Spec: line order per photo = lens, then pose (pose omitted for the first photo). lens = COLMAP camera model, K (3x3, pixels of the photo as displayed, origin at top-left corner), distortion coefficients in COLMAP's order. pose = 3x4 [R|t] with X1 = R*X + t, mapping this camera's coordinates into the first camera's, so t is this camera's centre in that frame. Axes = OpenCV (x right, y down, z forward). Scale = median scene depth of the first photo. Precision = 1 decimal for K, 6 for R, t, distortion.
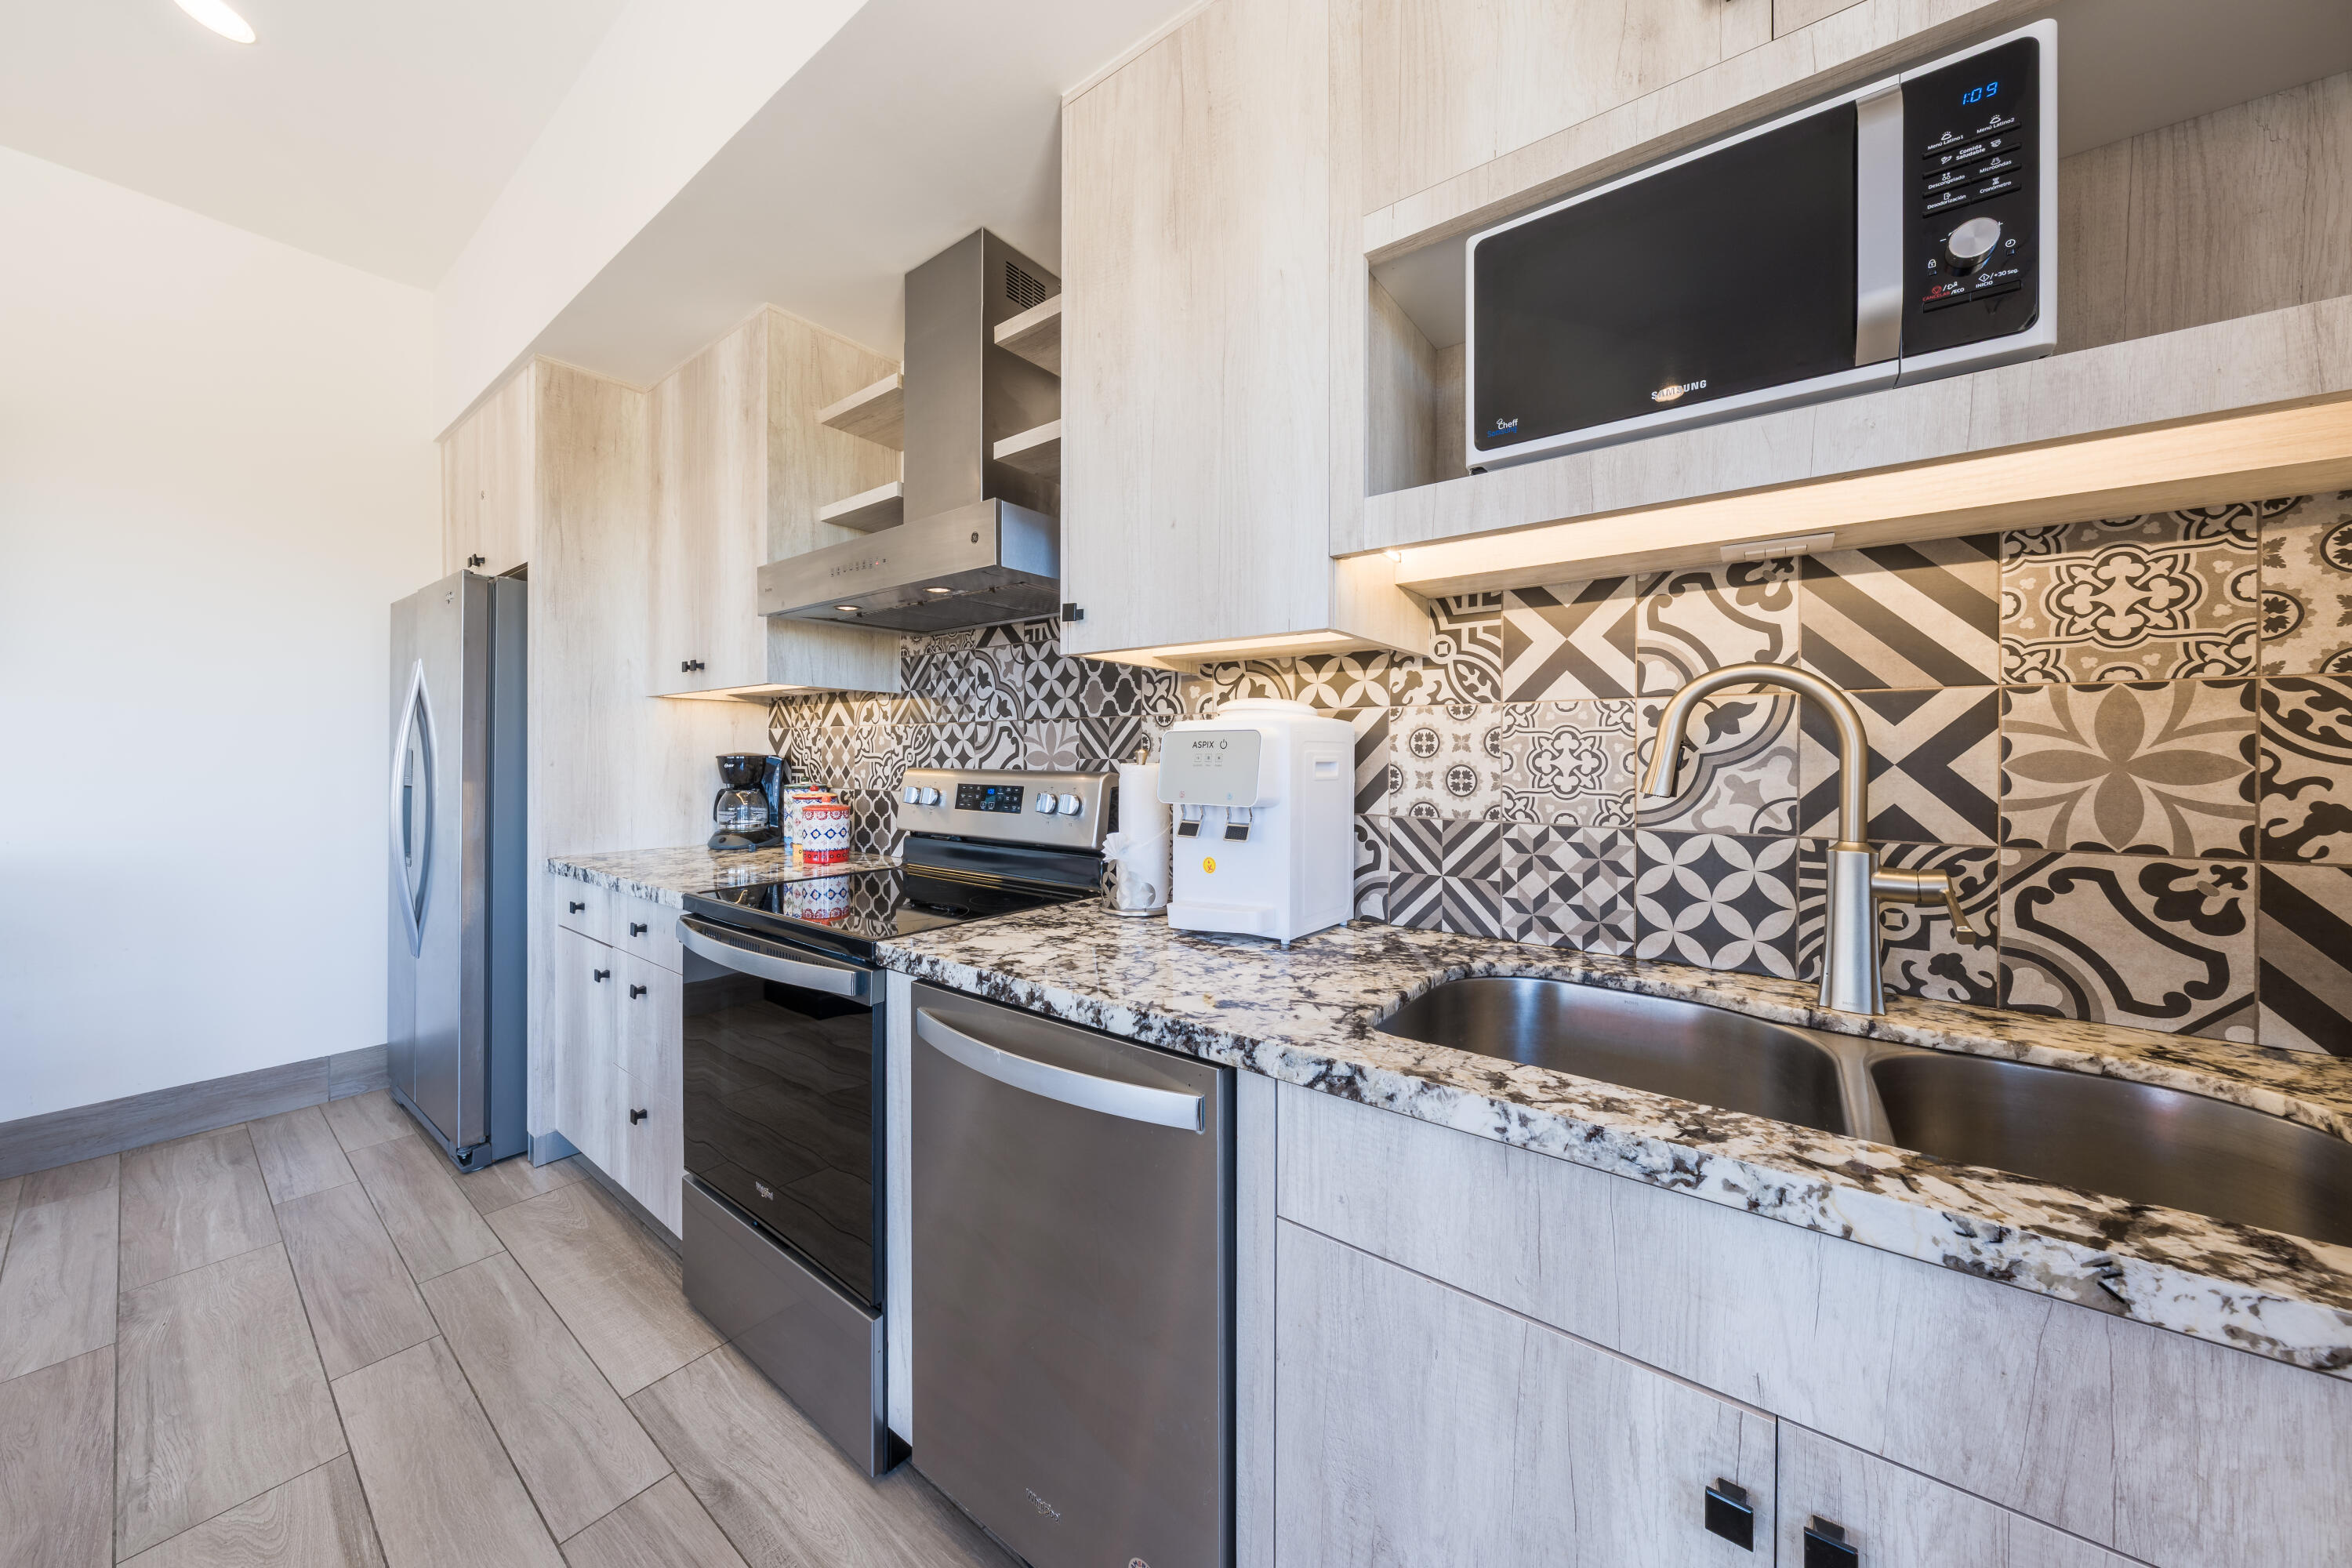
lens RADIAL K [[808.6, 0, 1177.7], [0, 808.6, 758.1], [0, 0, 1]] dist [0.000668, 0.000068]
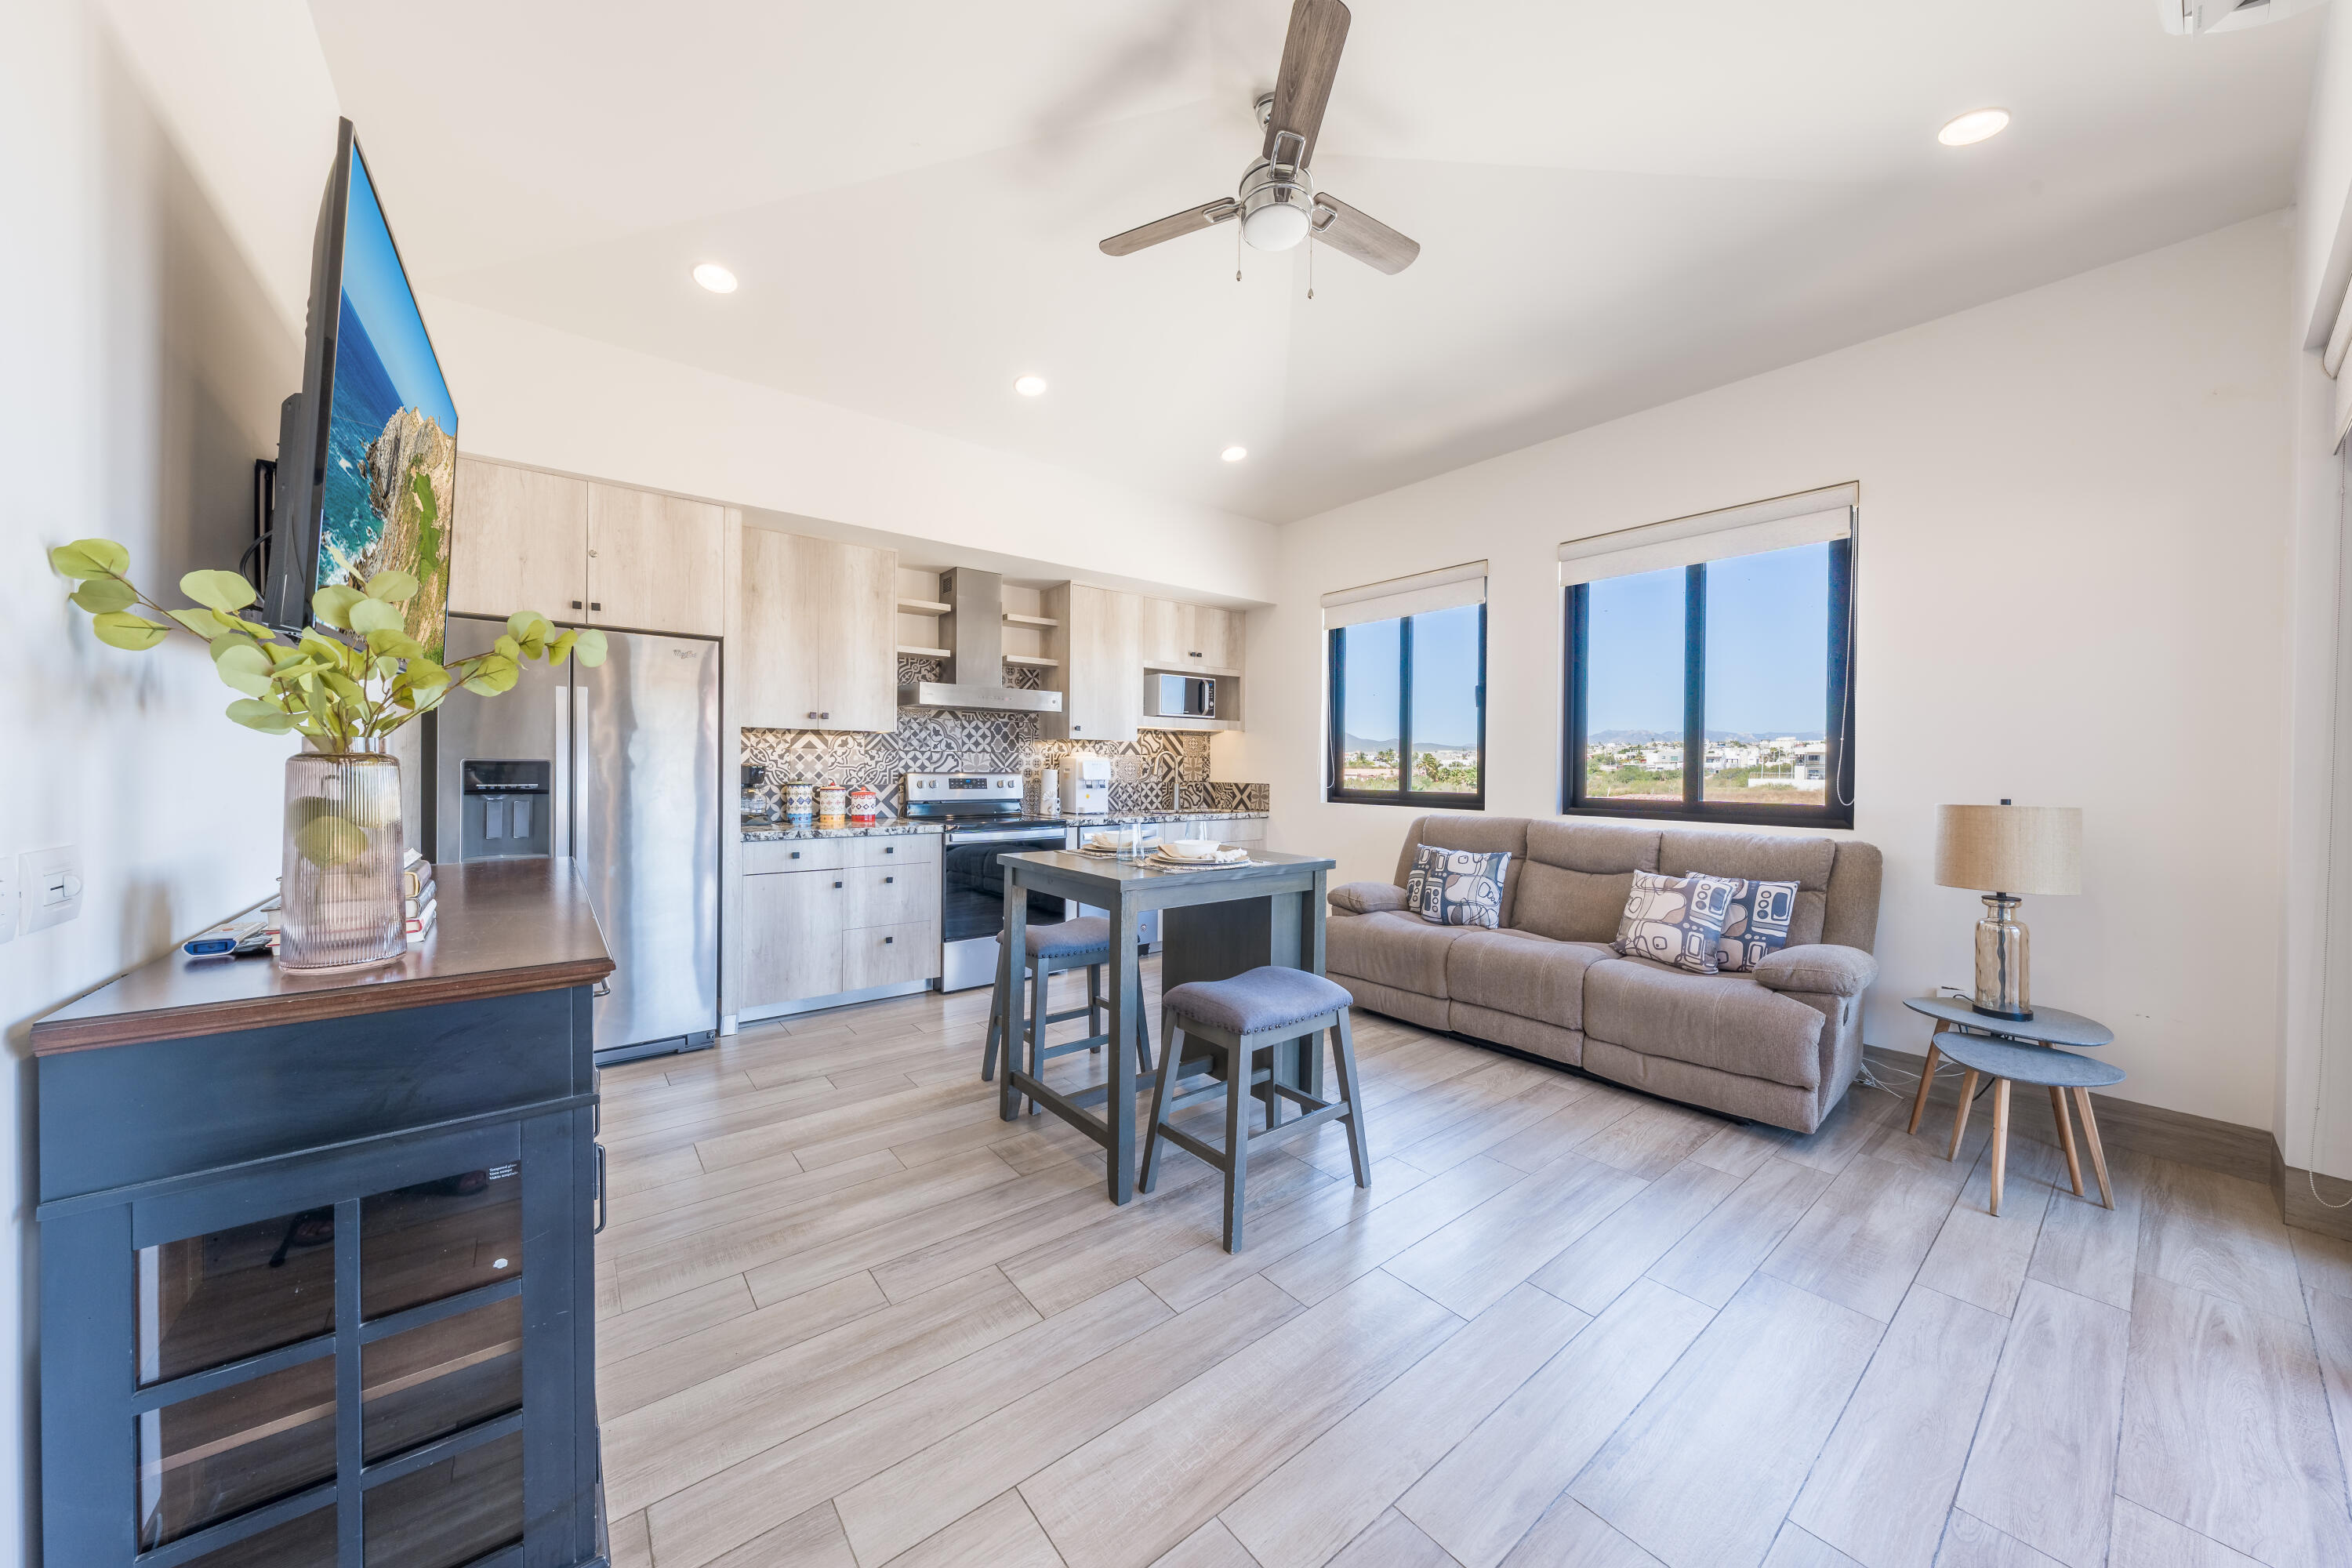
lens RADIAL K [[808.6, 0, 1177.7], [0, 808.6, 758.1], [0, 0, 1]] dist [0.000668, 0.000068]
pose [[0.238568, 0.004020, 0.971118, -2.556801], [-0.008814, 0.999959, -0.001975, -0.030628], [-0.971086, -0.008088, 0.238593, -0.218695]]
